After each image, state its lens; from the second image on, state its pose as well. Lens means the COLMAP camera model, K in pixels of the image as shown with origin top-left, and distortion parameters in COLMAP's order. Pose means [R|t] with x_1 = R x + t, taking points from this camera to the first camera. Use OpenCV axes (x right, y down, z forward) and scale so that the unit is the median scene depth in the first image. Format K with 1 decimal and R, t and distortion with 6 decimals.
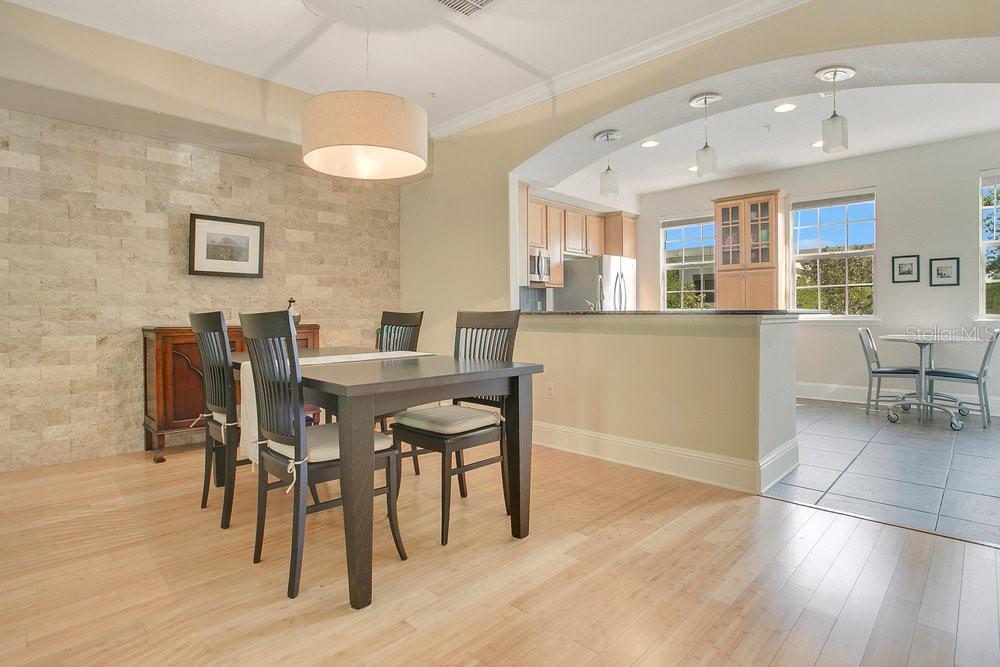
lens RADIAL K [[511.6, 0, 496.6], [0, 511.6, 319.0], [0, 0, 1]] dist [-0.070775, 0.029408]
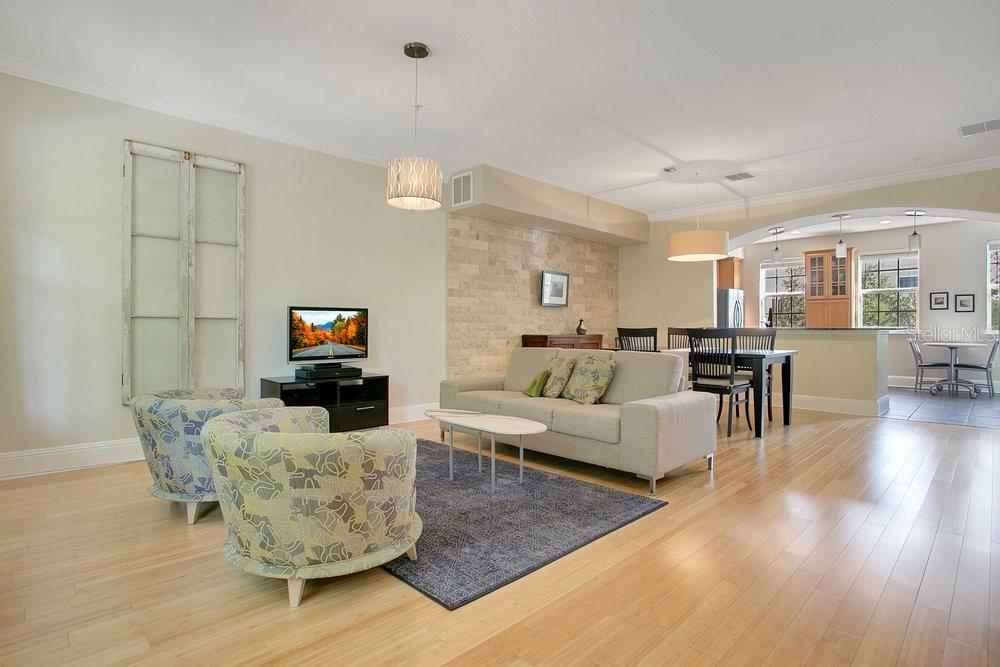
lens RADIAL K [[507.5, 0, 494.7], [0, 507.5, 331.7], [0, 0, 1]] dist [-0.073786, 0.030255]
pose [[0.999765, 0.003637, -0.021369, -0.560040], [-0.003740, 0.999981, -0.004802, 0.009400], [0.021351, 0.004881, 0.999760, -0.586691]]
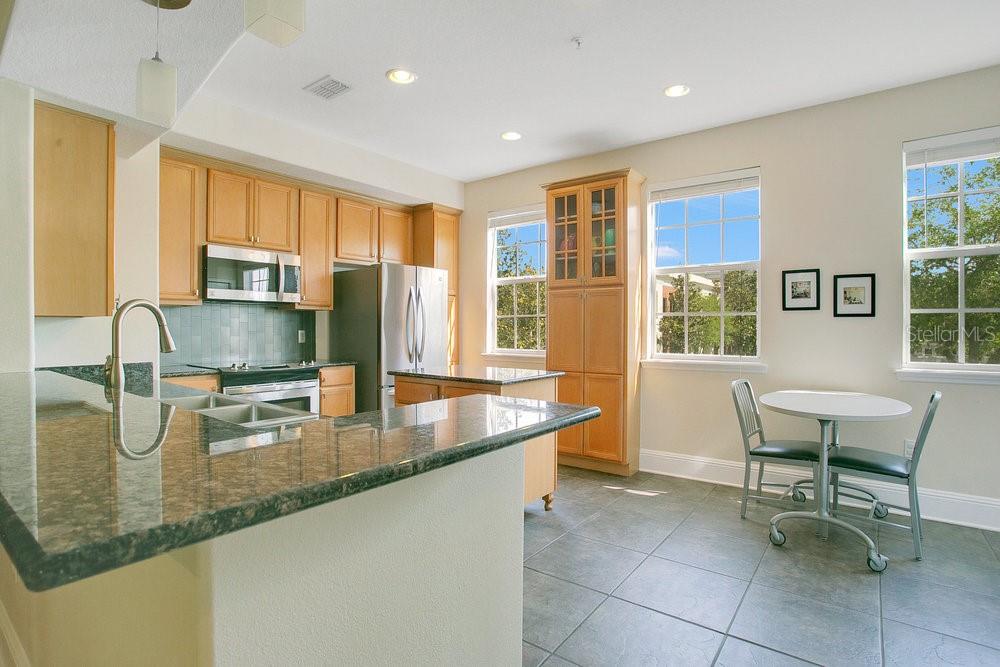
lens RADIAL K [[507.5, 0, 494.7], [0, 507.5, 331.7], [0, 0, 1]] dist [-0.073786, 0.030255]
pose [[0.991153, 0.003033, 0.132692, 0.342318], [-0.002955, 0.999995, -0.000783, -0.044390], [-0.132694, 0.000384, 0.991157, 0.406118]]
